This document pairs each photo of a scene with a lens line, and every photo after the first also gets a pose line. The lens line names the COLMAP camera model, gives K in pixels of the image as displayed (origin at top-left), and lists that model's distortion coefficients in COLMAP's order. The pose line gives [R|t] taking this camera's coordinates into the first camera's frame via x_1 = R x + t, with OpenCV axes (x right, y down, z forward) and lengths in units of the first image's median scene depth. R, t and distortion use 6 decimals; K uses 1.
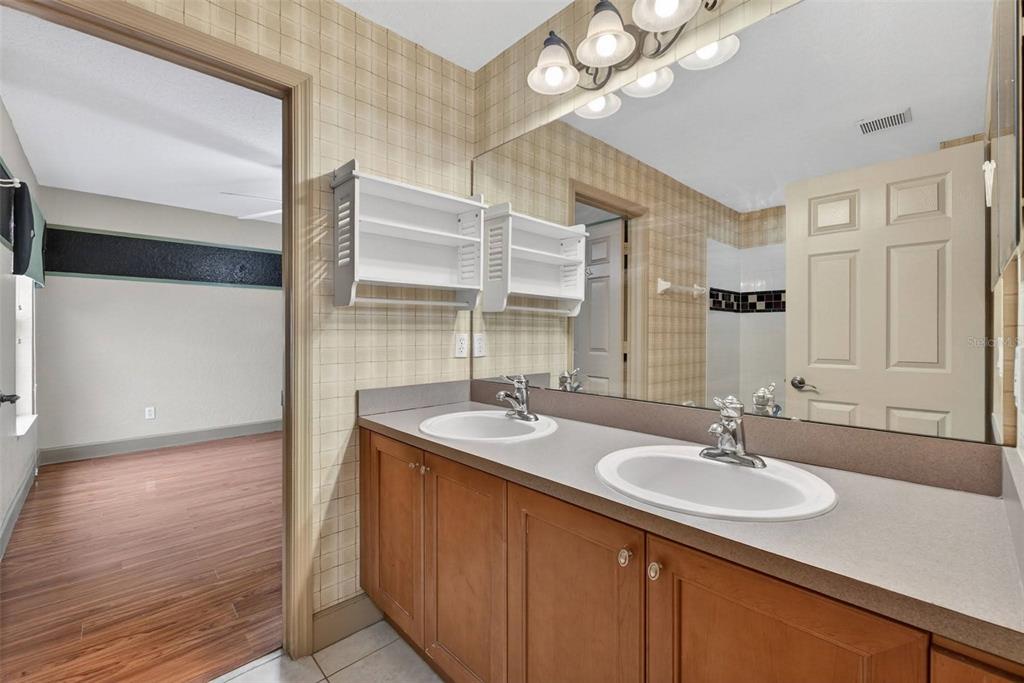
lens RADIAL K [[435.4, 0, 509.9], [0, 435.4, 336.9], [0, 0, 1]] dist [-0.001774, -0.000274]
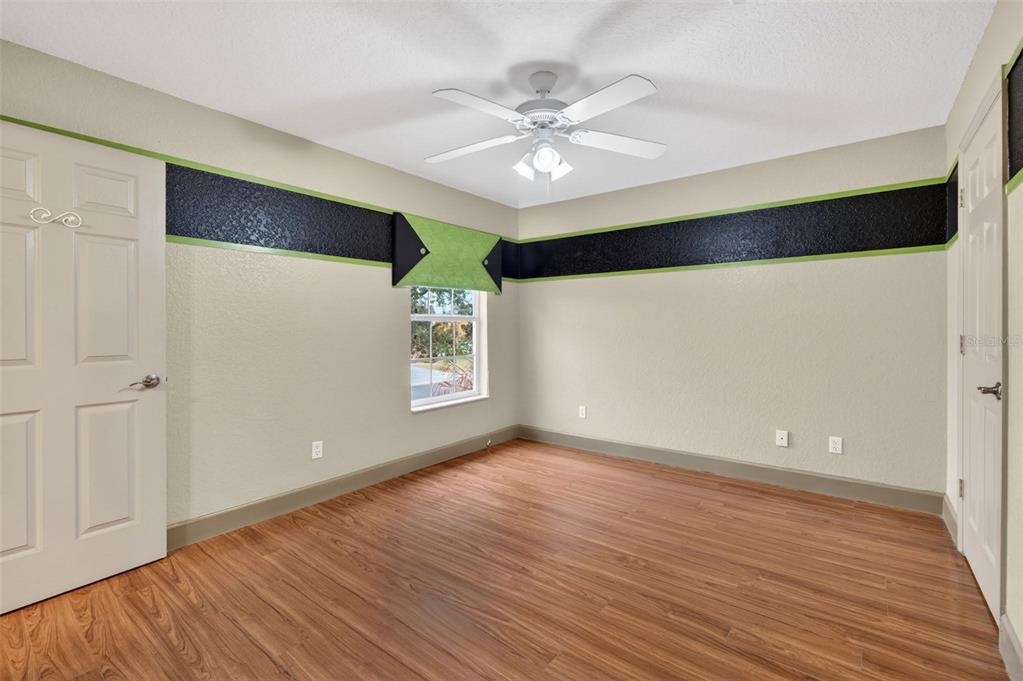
lens RADIAL K [[435.0, 0, 510.1], [0, 435.0, 334.5], [0, 0, 1]] dist [-0.001774, -0.000274]
pose [[0.160386, 0.008641, -0.987017, 0.183186], [-0.005755, 0.999953, 0.007819, -0.012241], [0.987038, 0.004427, 0.160428, 1.074338]]
